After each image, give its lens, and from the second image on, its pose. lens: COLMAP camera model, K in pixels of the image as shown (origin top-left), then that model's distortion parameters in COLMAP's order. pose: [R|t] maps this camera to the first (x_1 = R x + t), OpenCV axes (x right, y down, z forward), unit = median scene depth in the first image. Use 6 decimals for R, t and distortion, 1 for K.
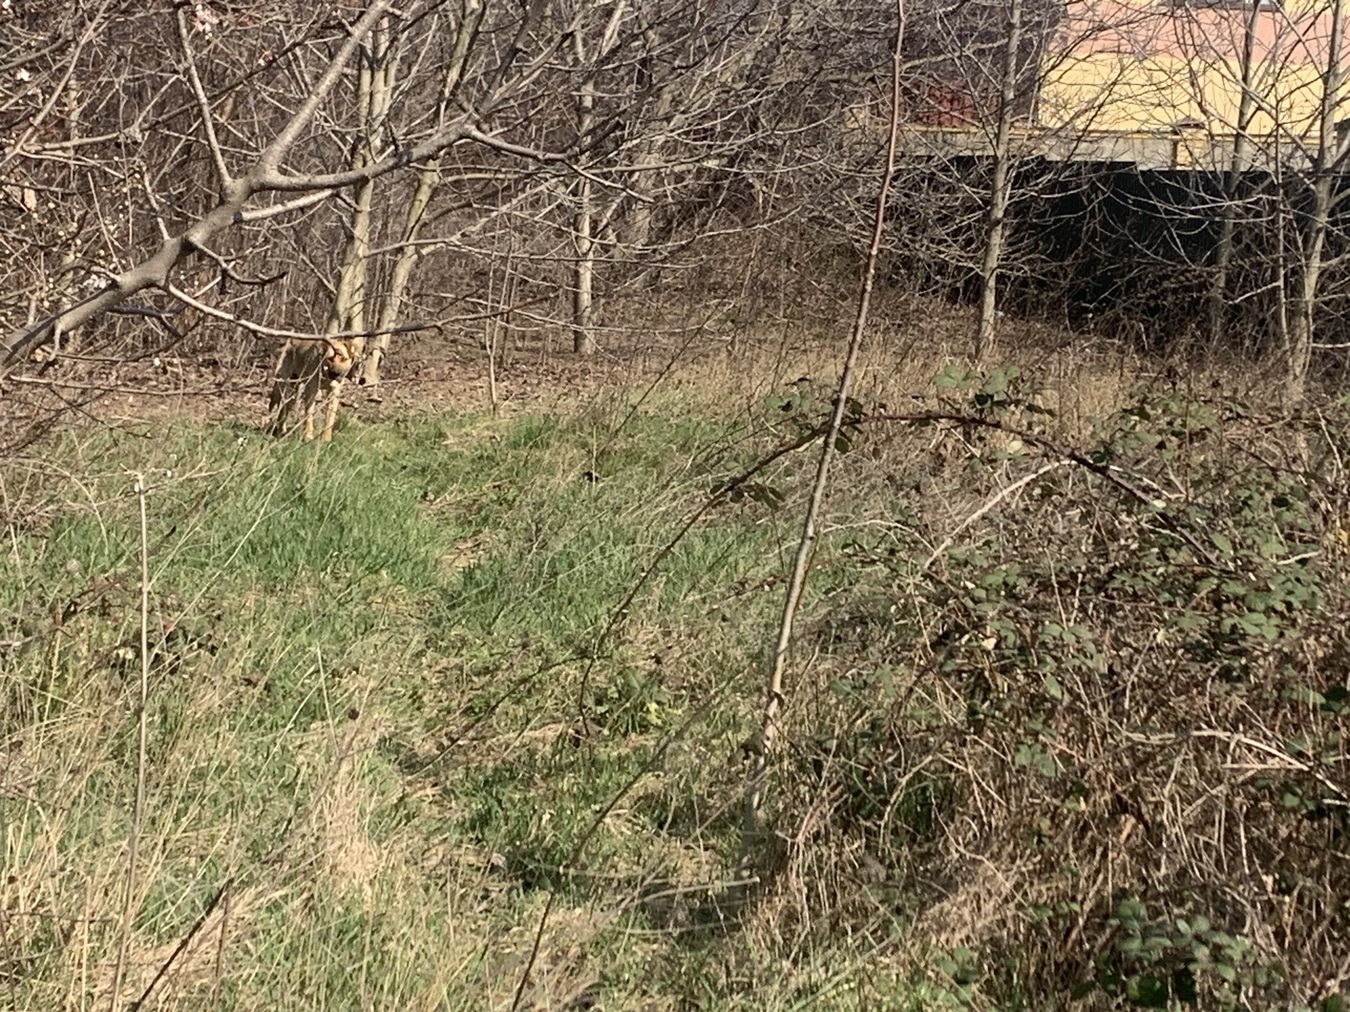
lens RADIAL K [[3261.6, 0, 634.2], [0, 3261.6, 465.7], [0, 0, 1]] dist [0.195735, 0.000000]
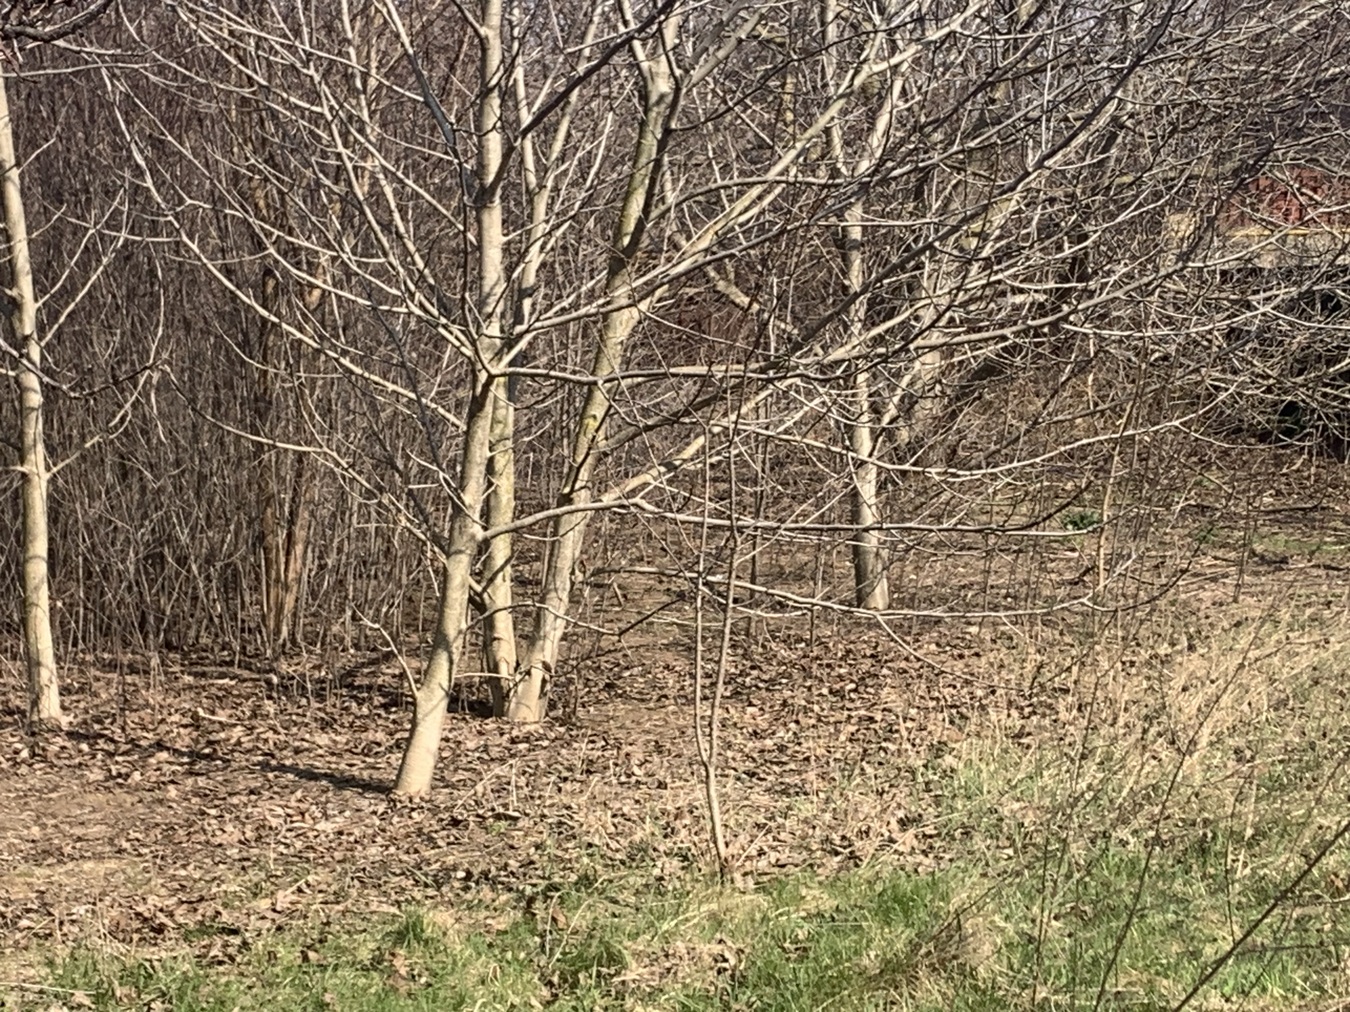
lens RADIAL K [[3261.6, 0, 669.0], [0, 3261.6, 498.5], [0, 0, 1]] dist [0.195735, 0.000000]
pose [[0.995576, -0.063146, -0.069578, -0.010489], [0.061106, 0.997647, -0.031078, -0.046140], [0.071377, 0.026689, 0.997092, 0.398349]]
